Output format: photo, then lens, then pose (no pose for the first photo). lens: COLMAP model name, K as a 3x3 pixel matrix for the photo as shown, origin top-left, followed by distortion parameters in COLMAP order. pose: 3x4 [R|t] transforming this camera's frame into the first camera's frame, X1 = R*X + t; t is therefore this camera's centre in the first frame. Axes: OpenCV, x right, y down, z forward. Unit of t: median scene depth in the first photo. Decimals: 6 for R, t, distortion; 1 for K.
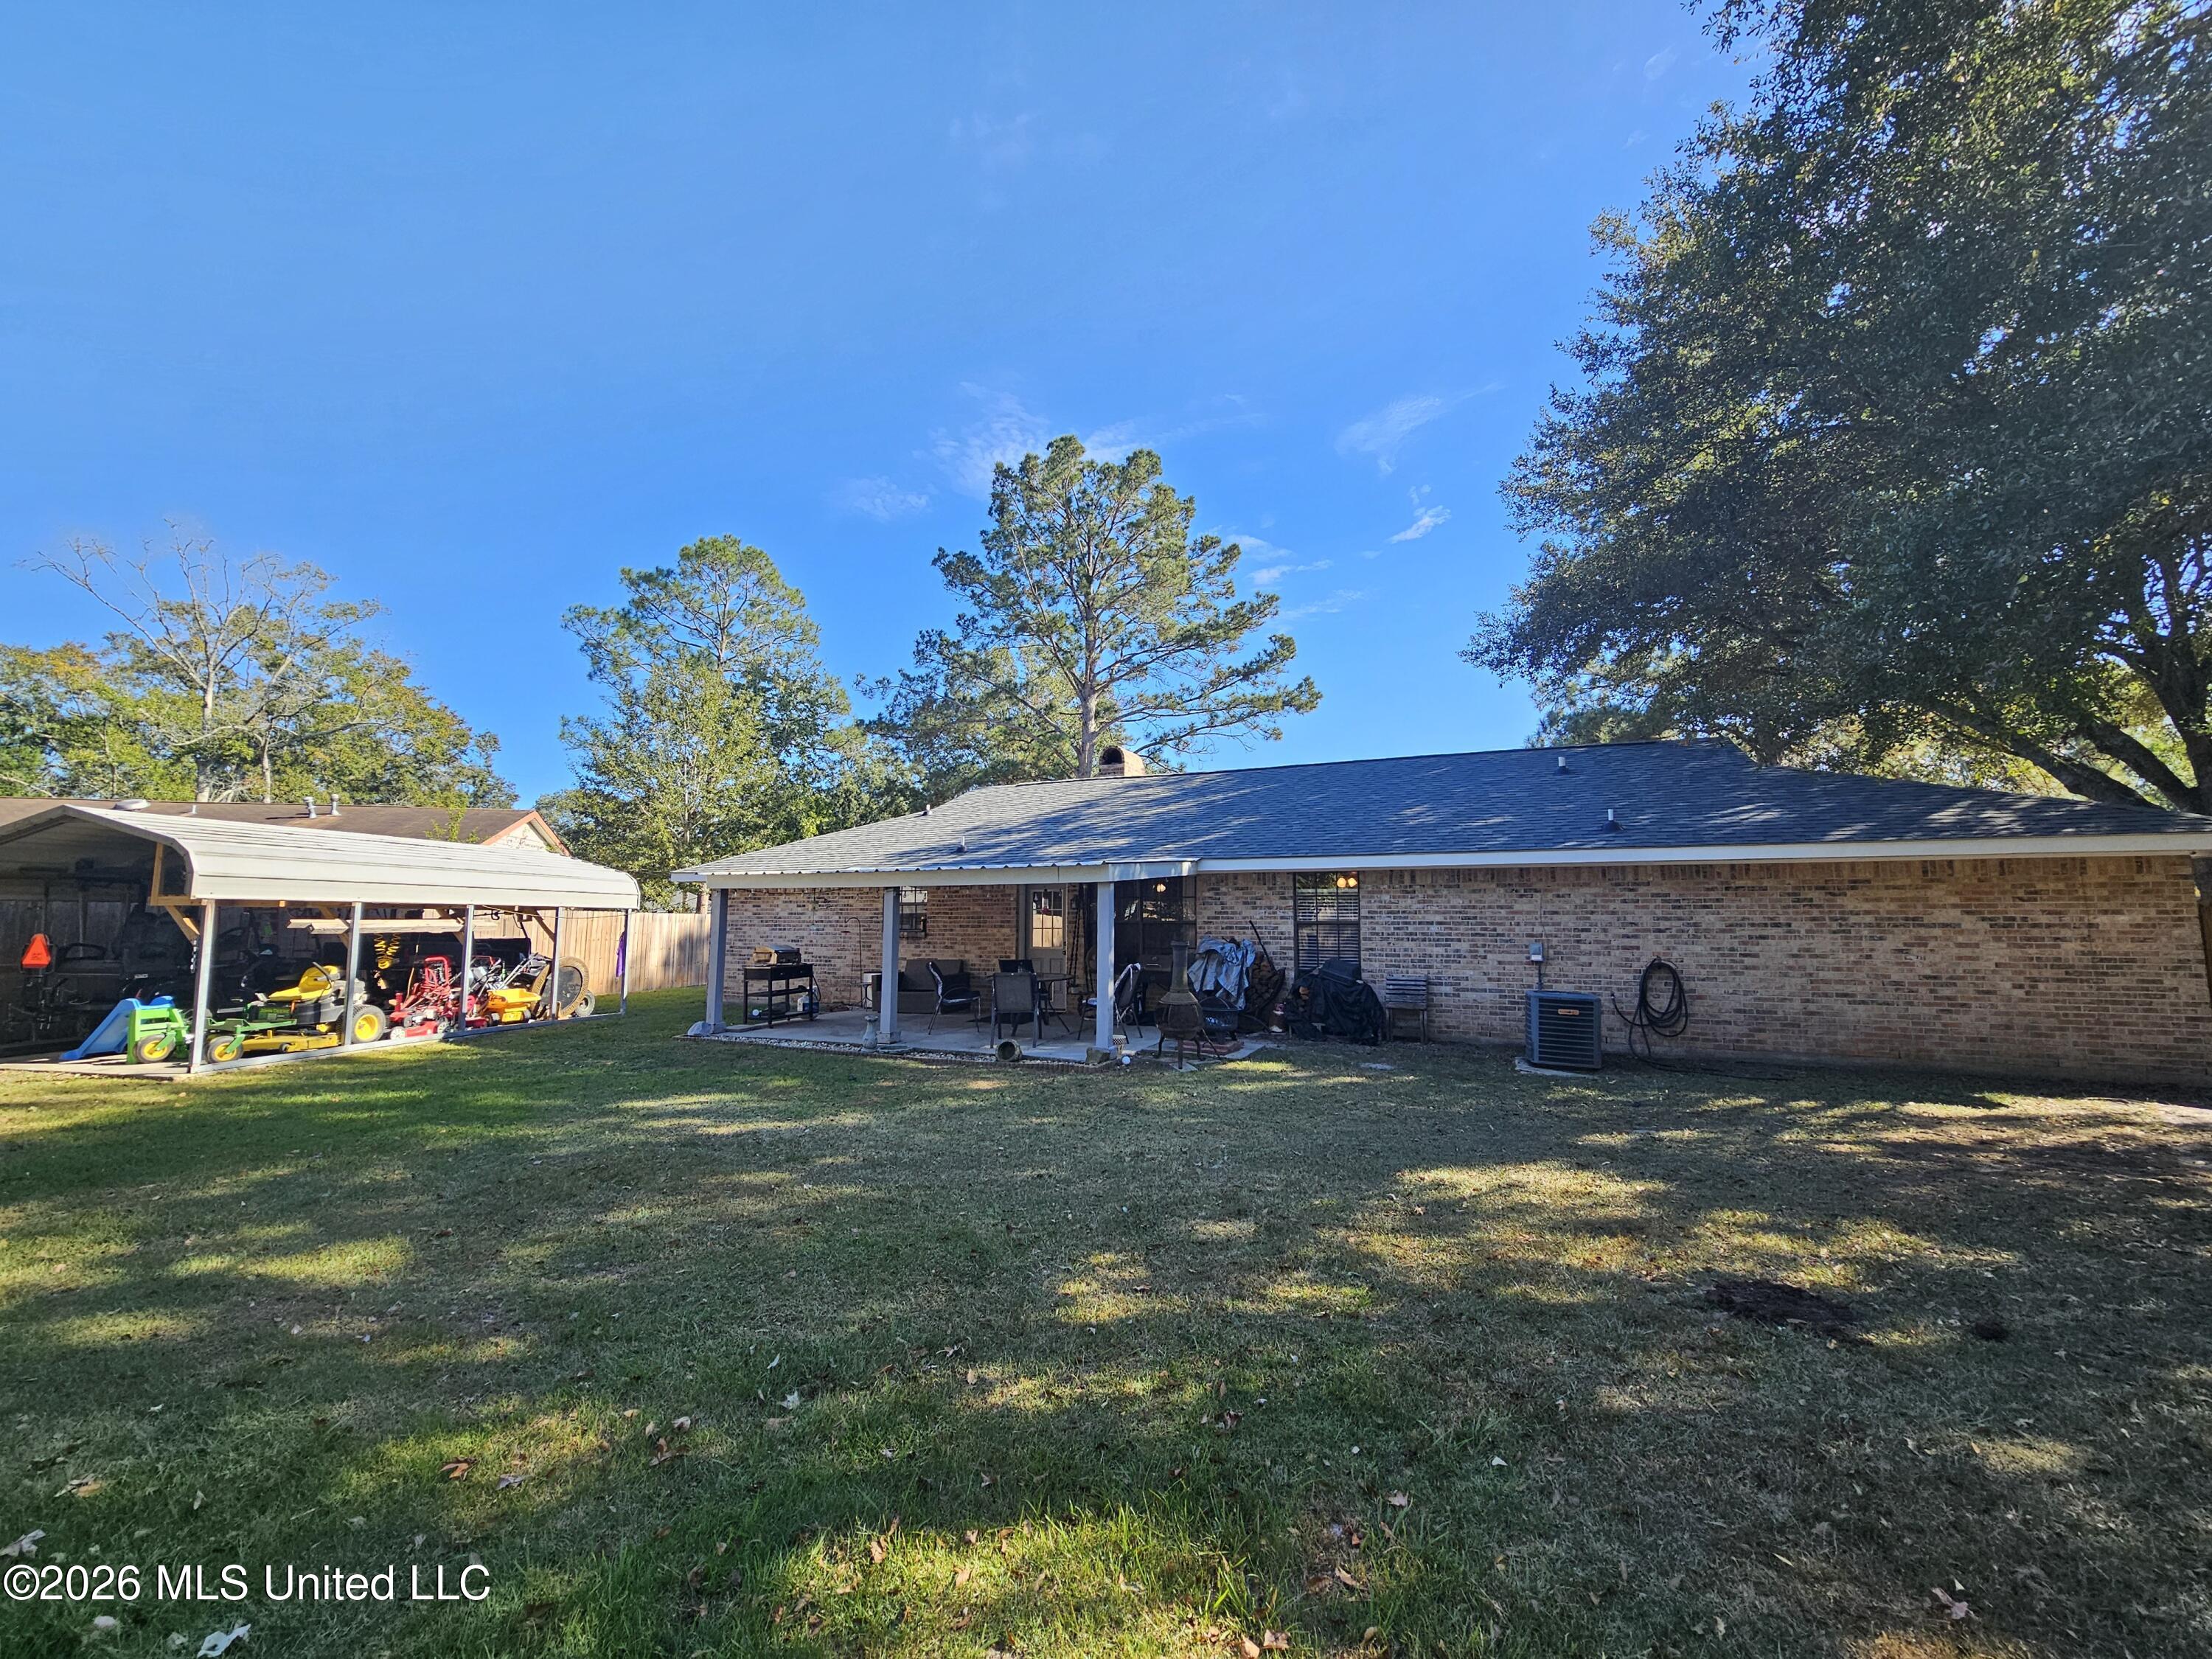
lens RADIAL K [[964.9, 0, 1111.6], [0, 964.9, 835.0], [0, 0, 1]] dist [0.000205, 0.000009]
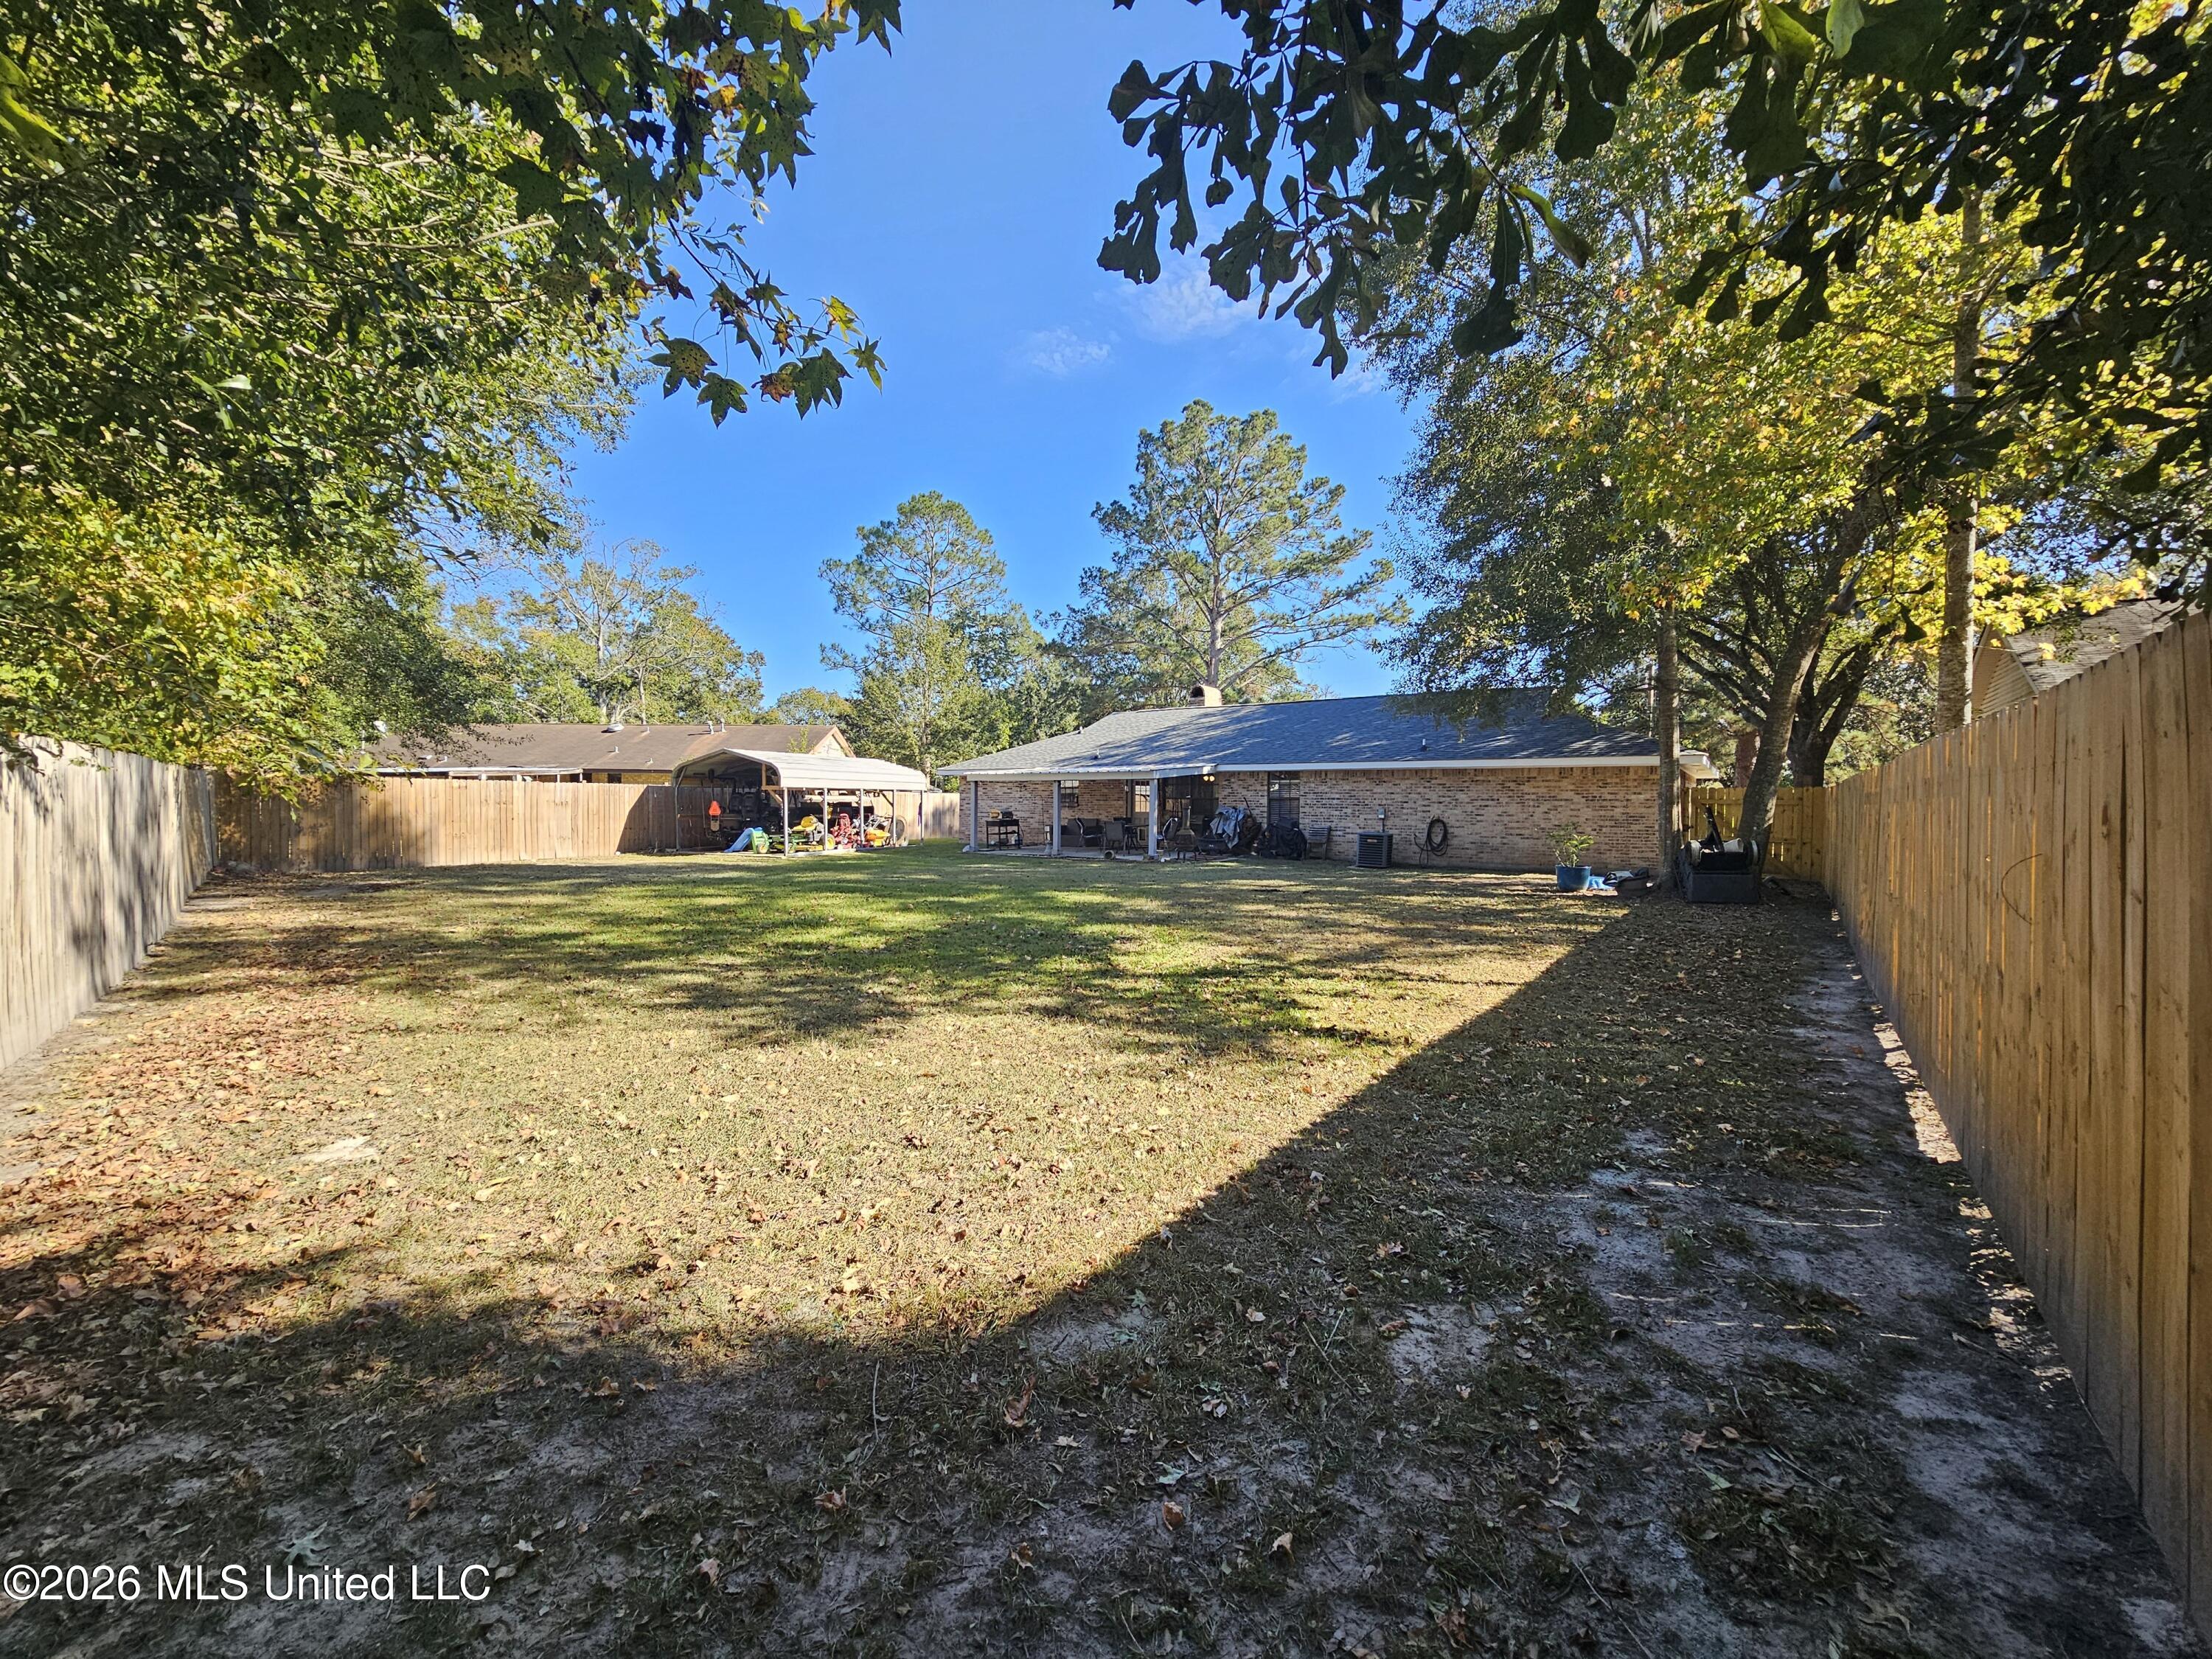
lens RADIAL K [[964.9, 0, 1111.6], [0, 964.9, 835.0], [0, 0, 1]] dist [0.000205, 0.000009]
pose [[0.983404, 0.008912, -0.181208, 0.103564], [0.013700, 0.992293, 0.123150, -0.032632], [0.180909, -0.123589, 0.975704, -0.396499]]
